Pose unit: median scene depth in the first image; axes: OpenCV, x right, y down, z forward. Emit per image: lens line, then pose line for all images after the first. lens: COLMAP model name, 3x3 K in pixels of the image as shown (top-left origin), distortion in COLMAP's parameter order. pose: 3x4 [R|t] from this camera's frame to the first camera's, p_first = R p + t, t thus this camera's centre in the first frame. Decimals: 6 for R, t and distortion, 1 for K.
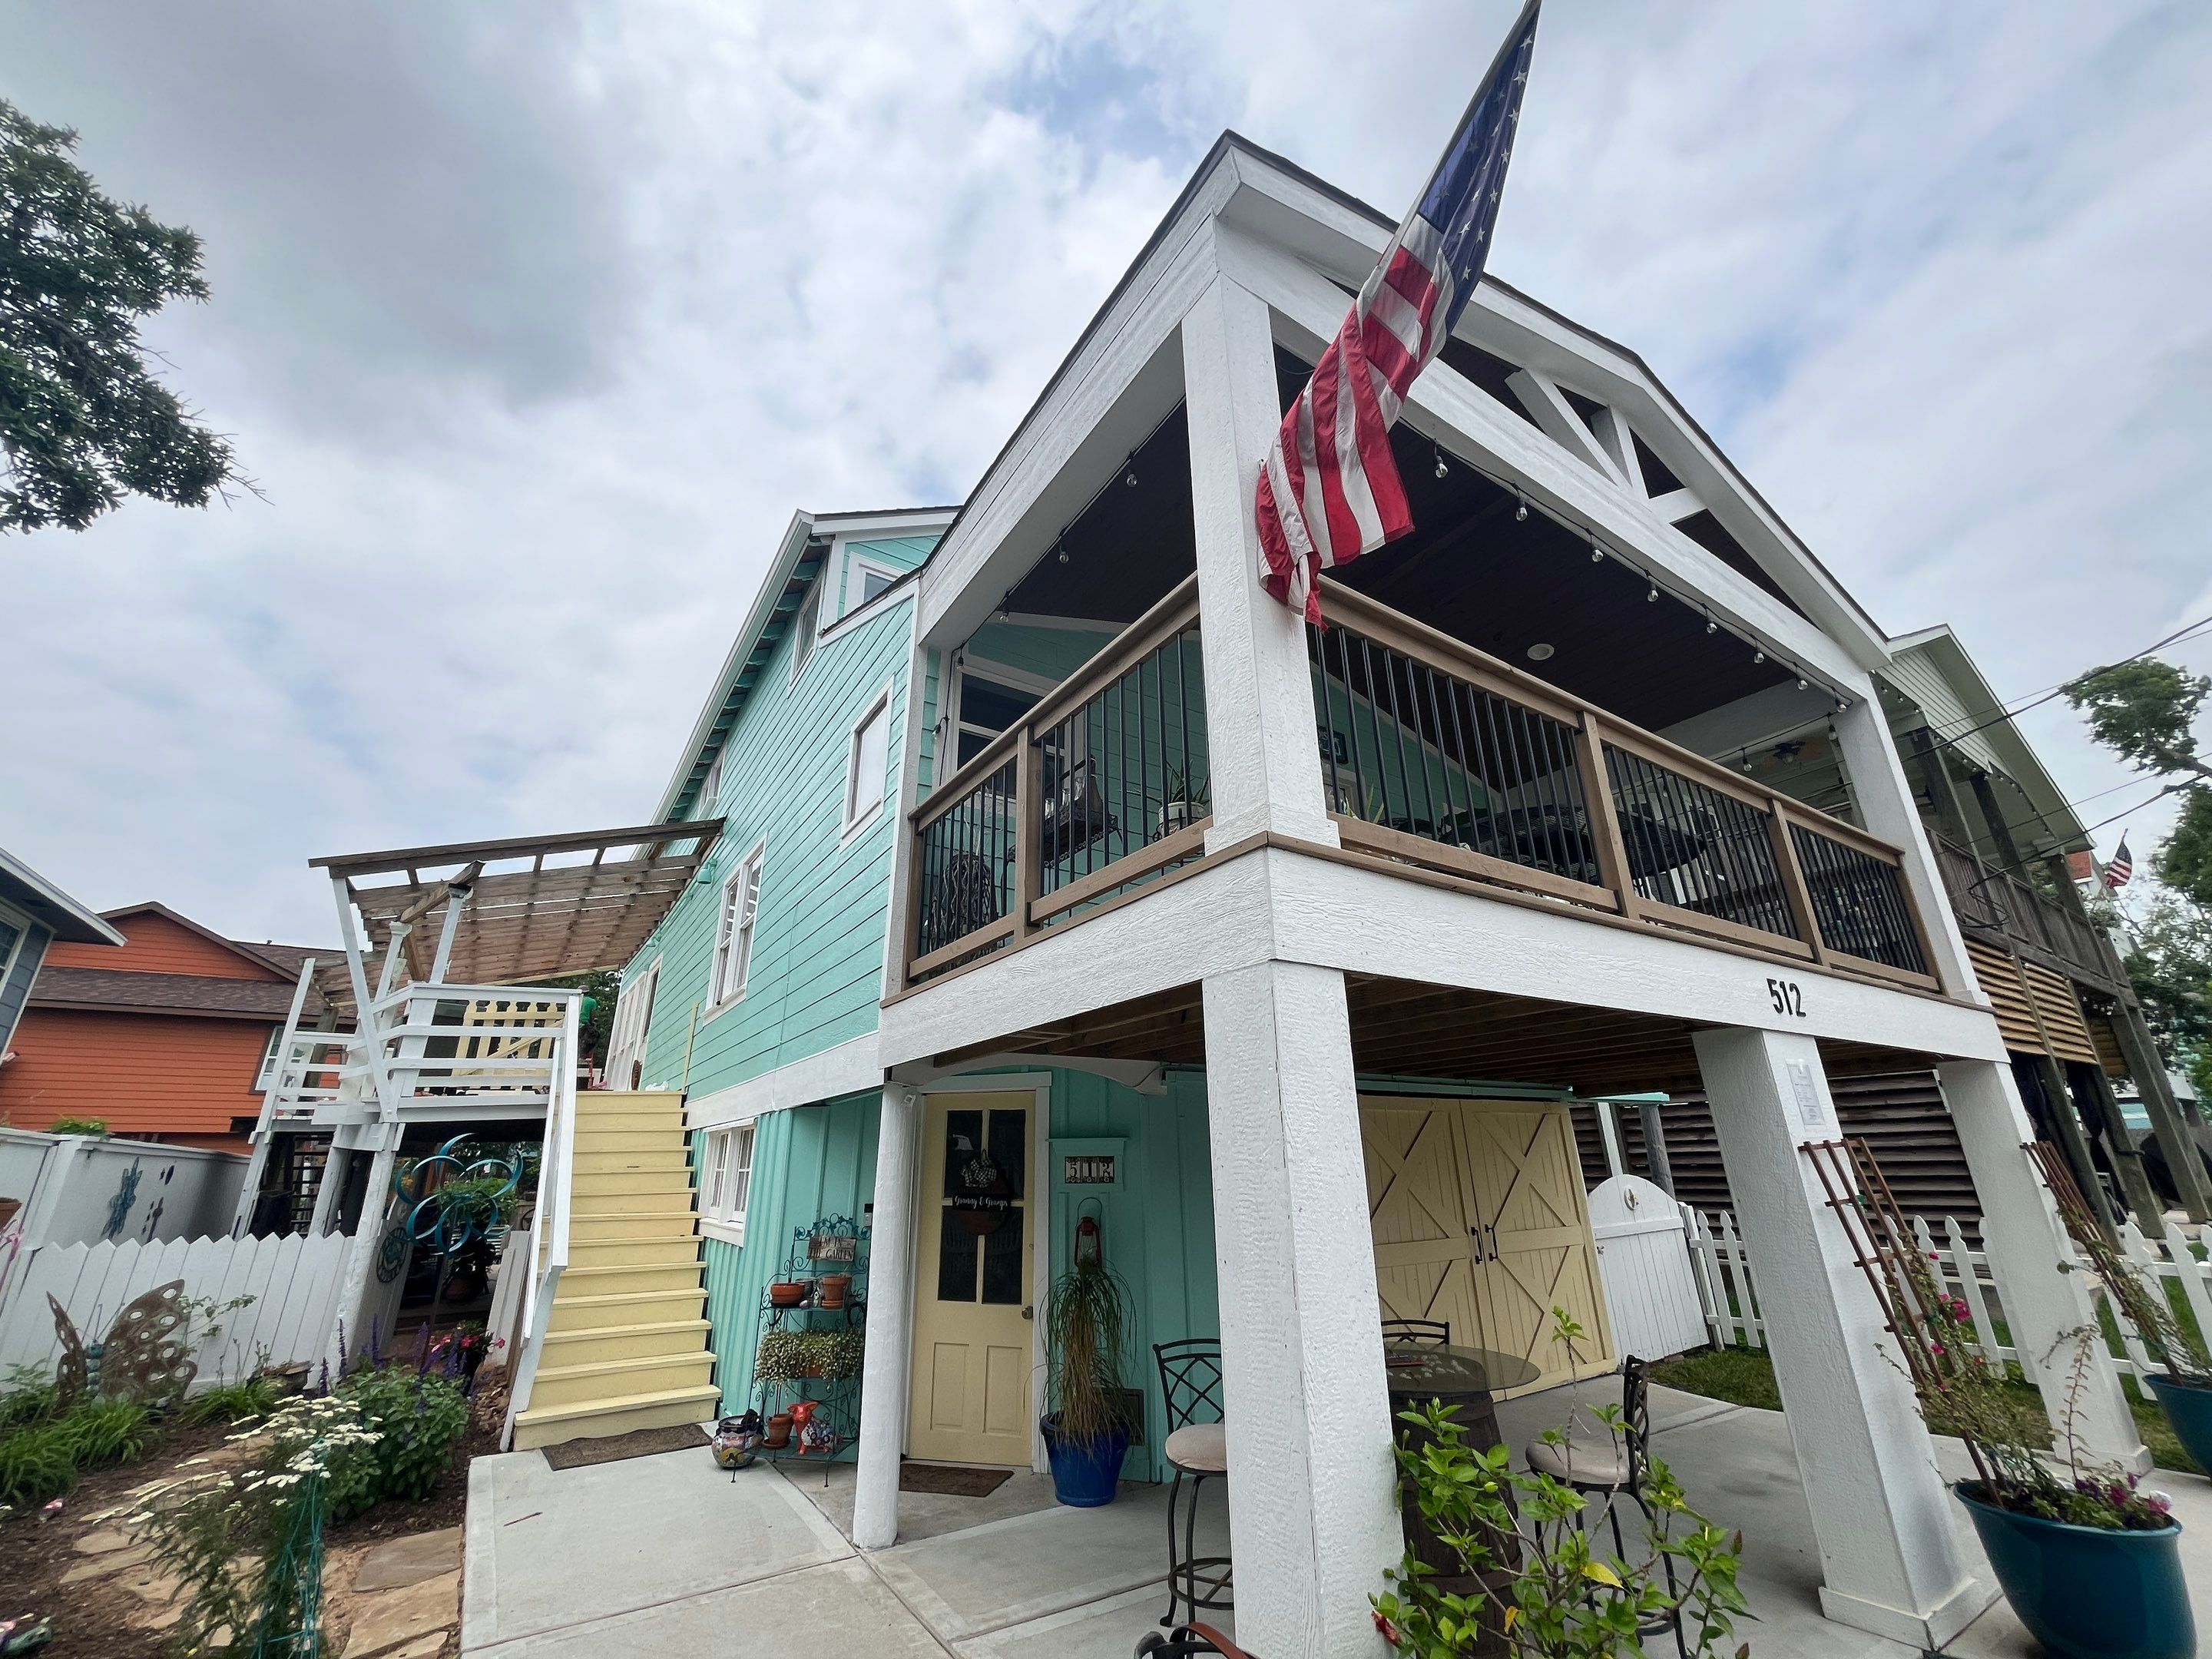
lens RADIAL K [[890.9, 0, 1111.3], [0, 890.9, 841.7], [0, 0, 1]] dist [-0.003676, 0.000118]
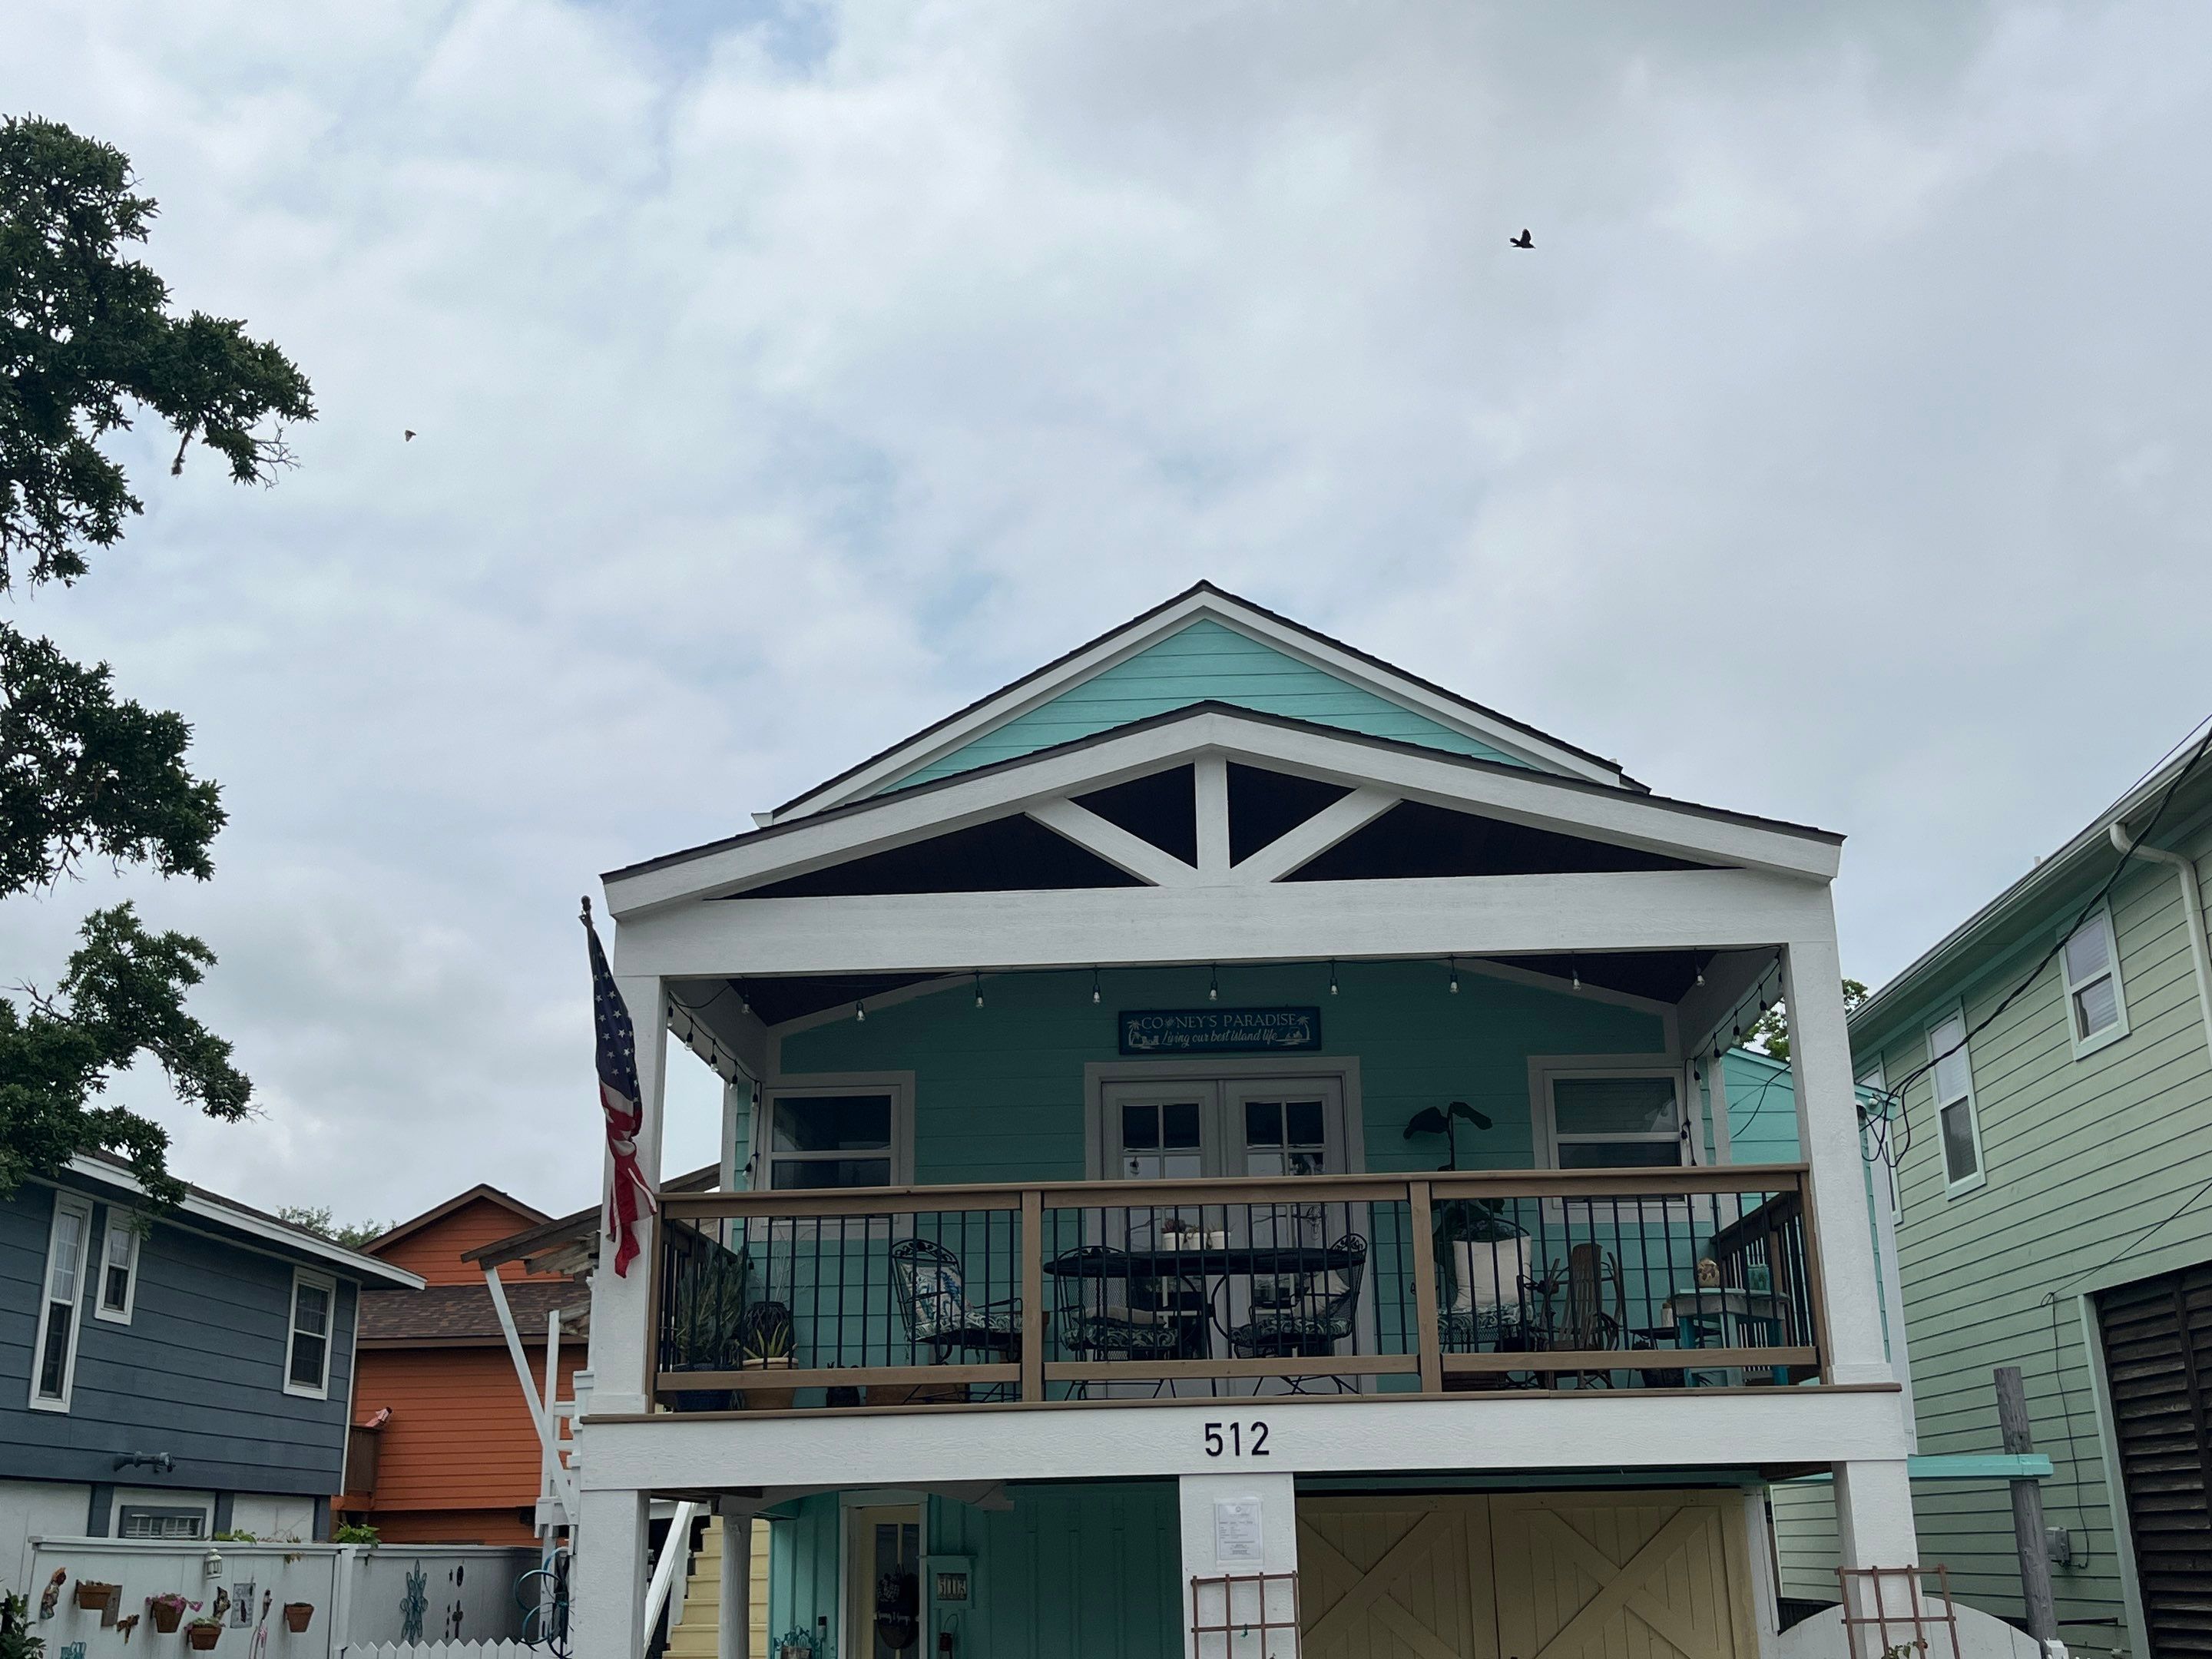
lens RADIAL K [[2283.2, 0, 1106.0], [0, 2283.2, 829.5], [0, 0, 1]] dist [-0.002396, 0.003908]
pose [[0.813837, -0.177050, -0.553464, 1.982632], [0.207969, 0.978110, -0.007086, -0.479351], [0.542603, -0.109337, 0.832843, -1.110175]]
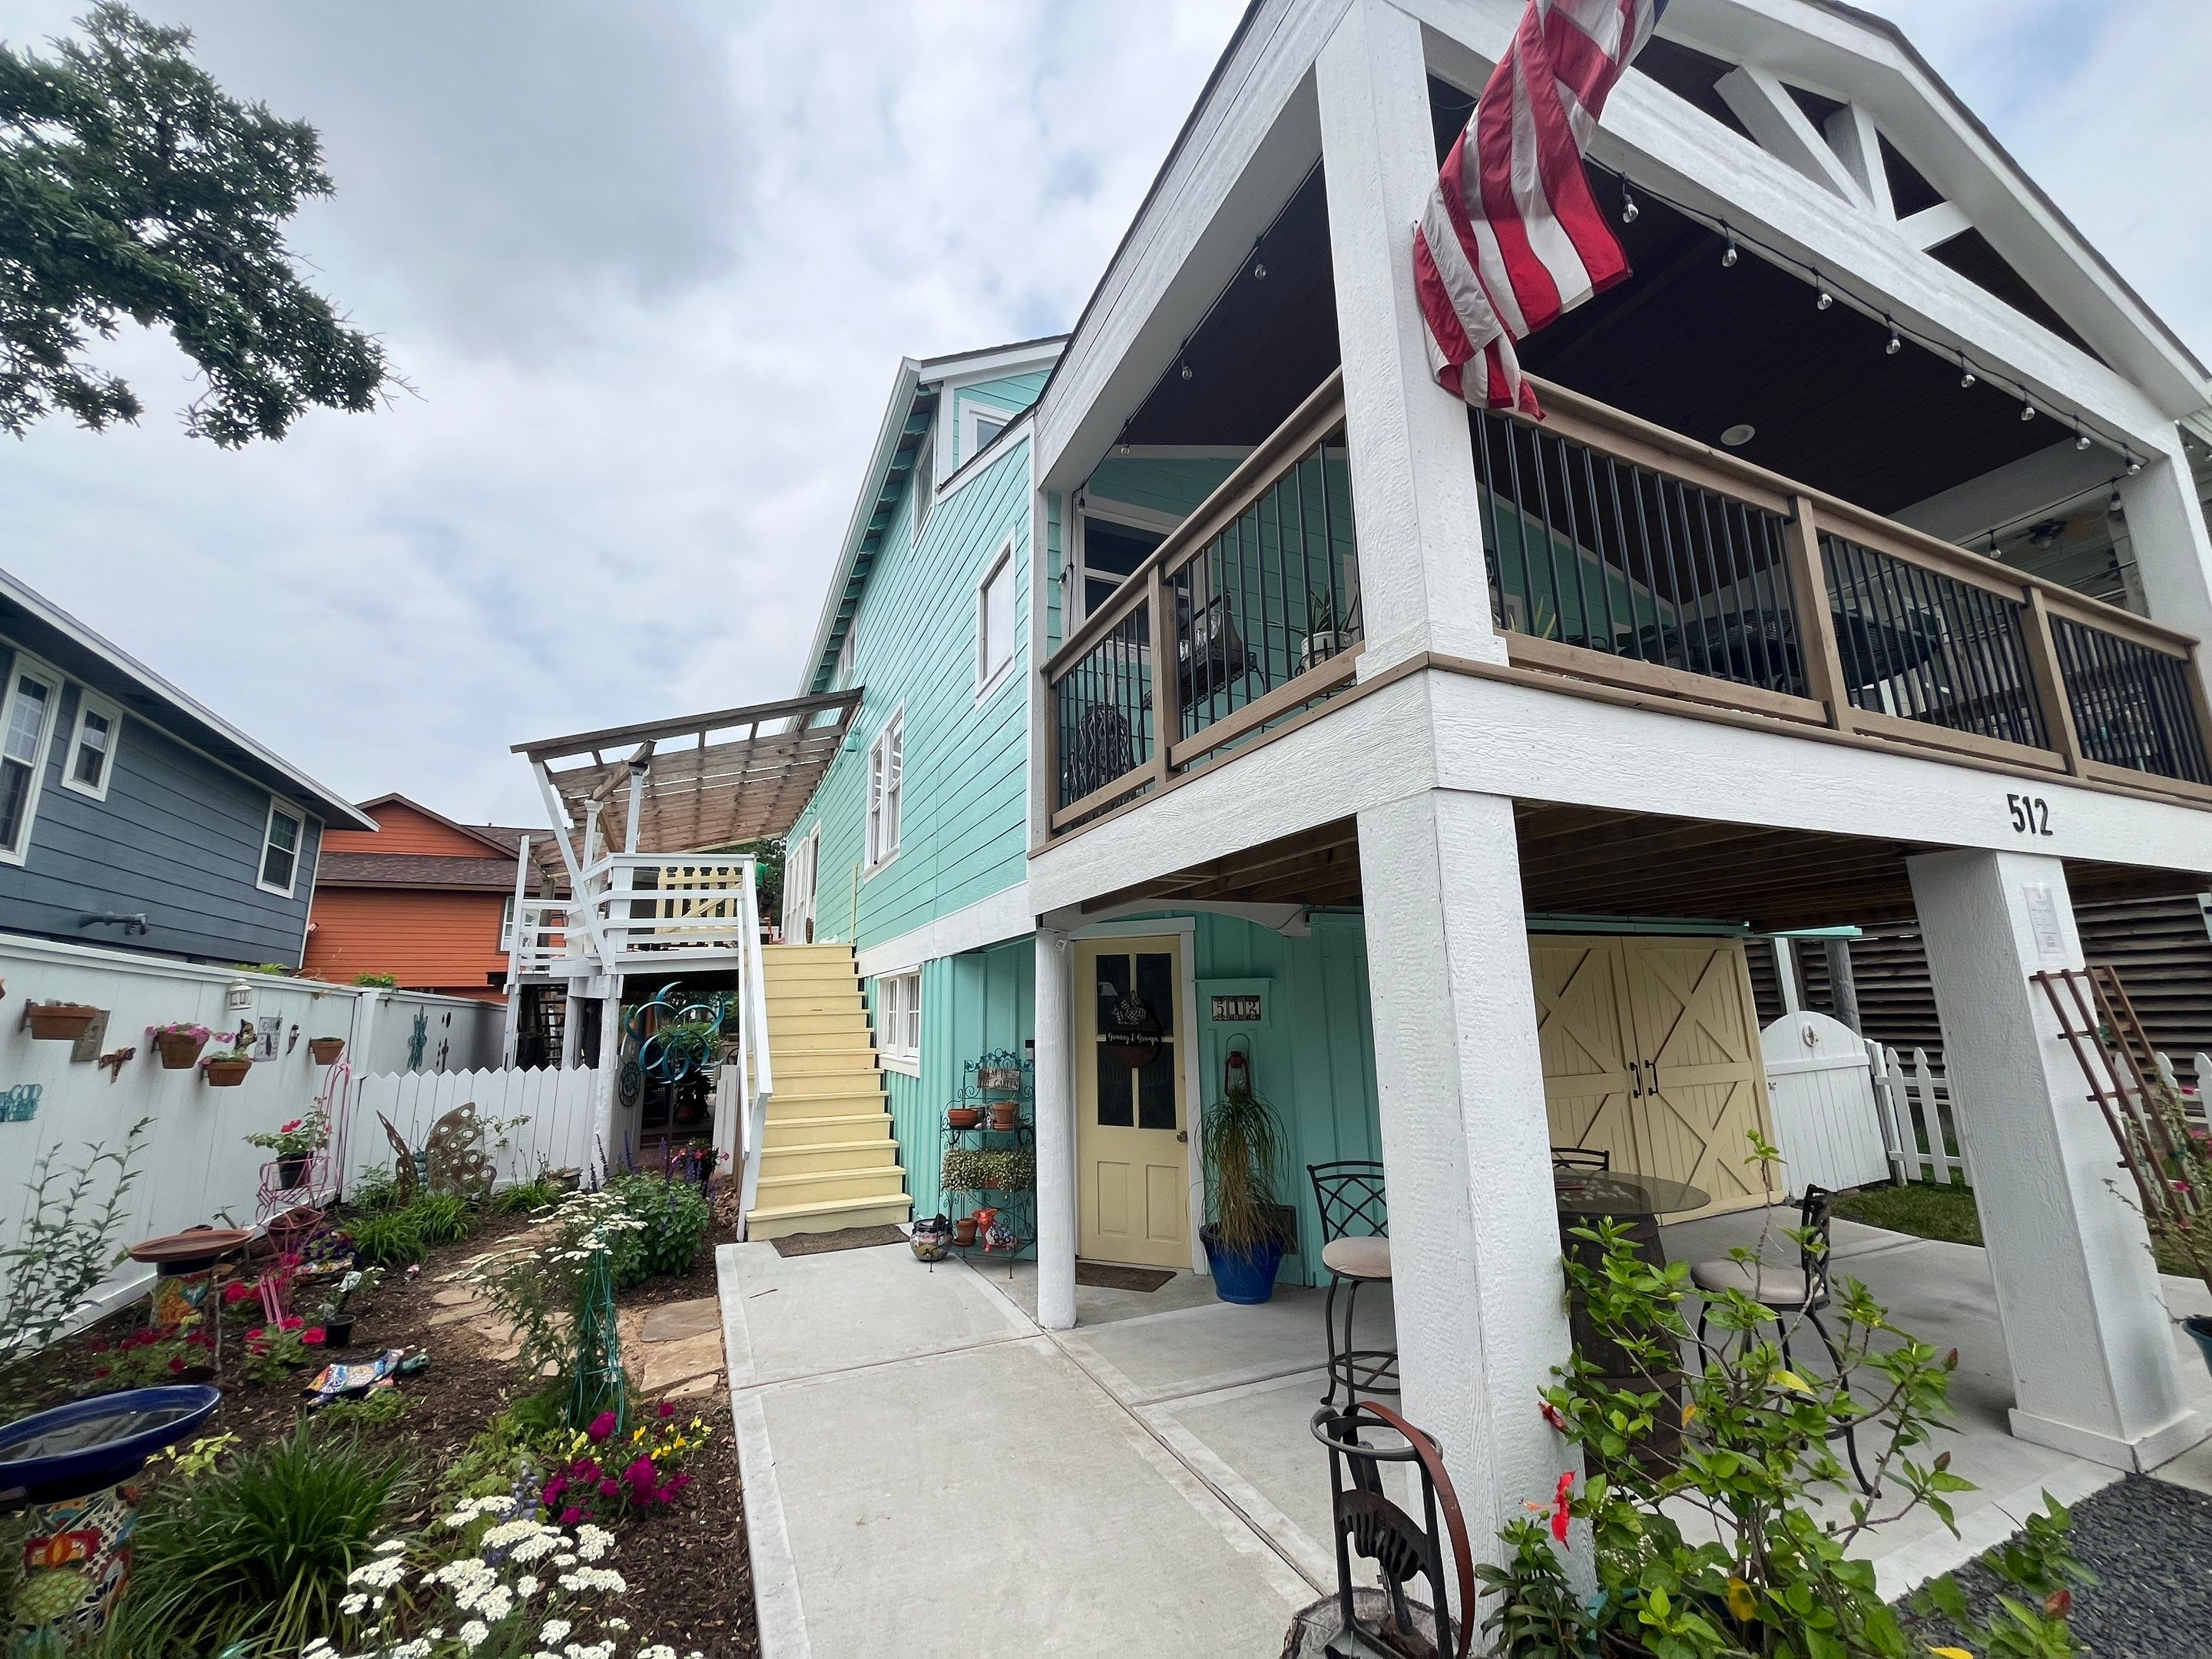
lens RADIAL K [[890.9, 0, 1111.3], [0, 890.9, 841.7], [0, 0, 1]] dist [-0.003676, 0.000118]
pose [[0.988673, -0.033238, -0.146360, -0.011511], [0.056474, 0.985888, 0.157592, 0.009576], [0.139056, -0.164072, 0.976598, 0.006805]]
